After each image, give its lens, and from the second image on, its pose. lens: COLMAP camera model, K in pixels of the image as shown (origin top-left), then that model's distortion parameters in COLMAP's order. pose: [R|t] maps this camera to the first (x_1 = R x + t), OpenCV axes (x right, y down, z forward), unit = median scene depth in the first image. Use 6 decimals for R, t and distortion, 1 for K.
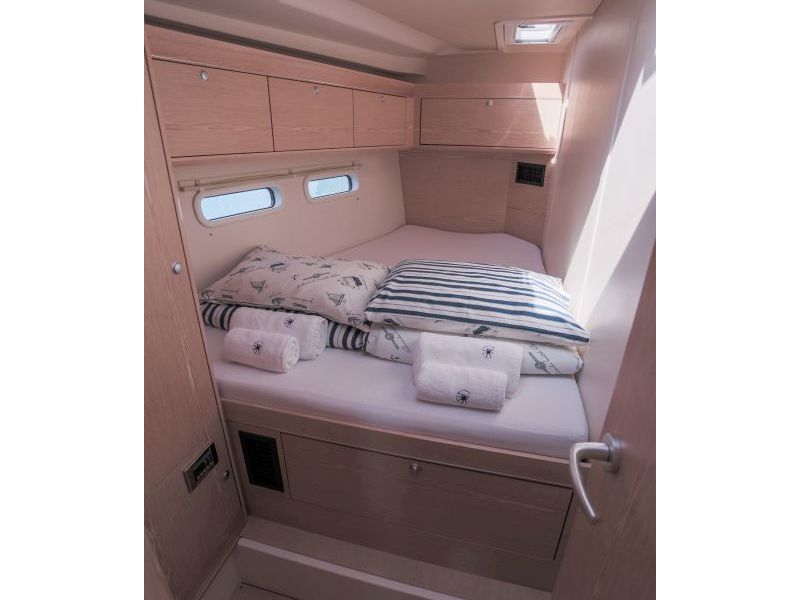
lens RADIAL K [[388.4, 0, 400.0], [0, 388.4, 300.0], [0, 0, 1]] dist [-0.045033, 0.000456]
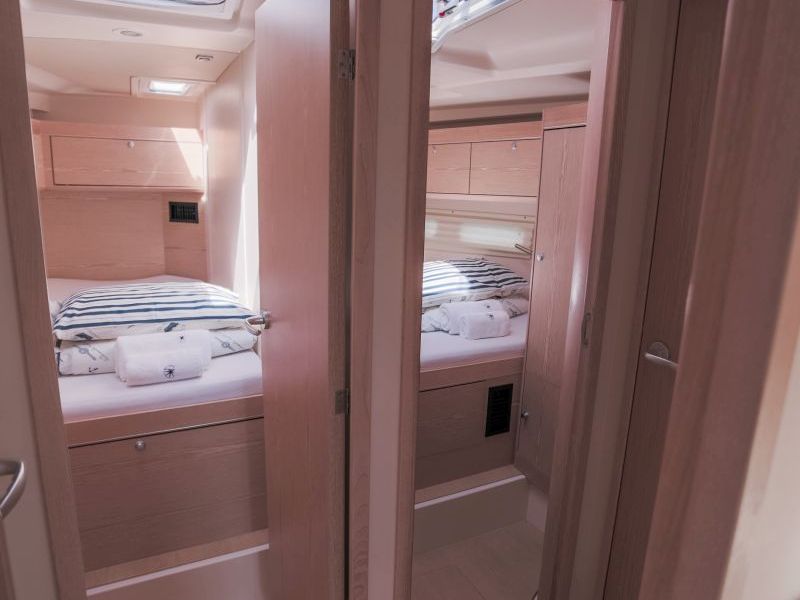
lens RADIAL K [[525.5, 0, 392.8], [0, 525.5, 297.5], [0, 0, 1]] dist [-0.083187, 0.040993]
pose [[0.760964, -0.122534, 0.637118, -0.161453], [0.240341, 0.965379, -0.101393, 0.187207], [-0.602636, 0.230282, 0.764068, -0.373742]]
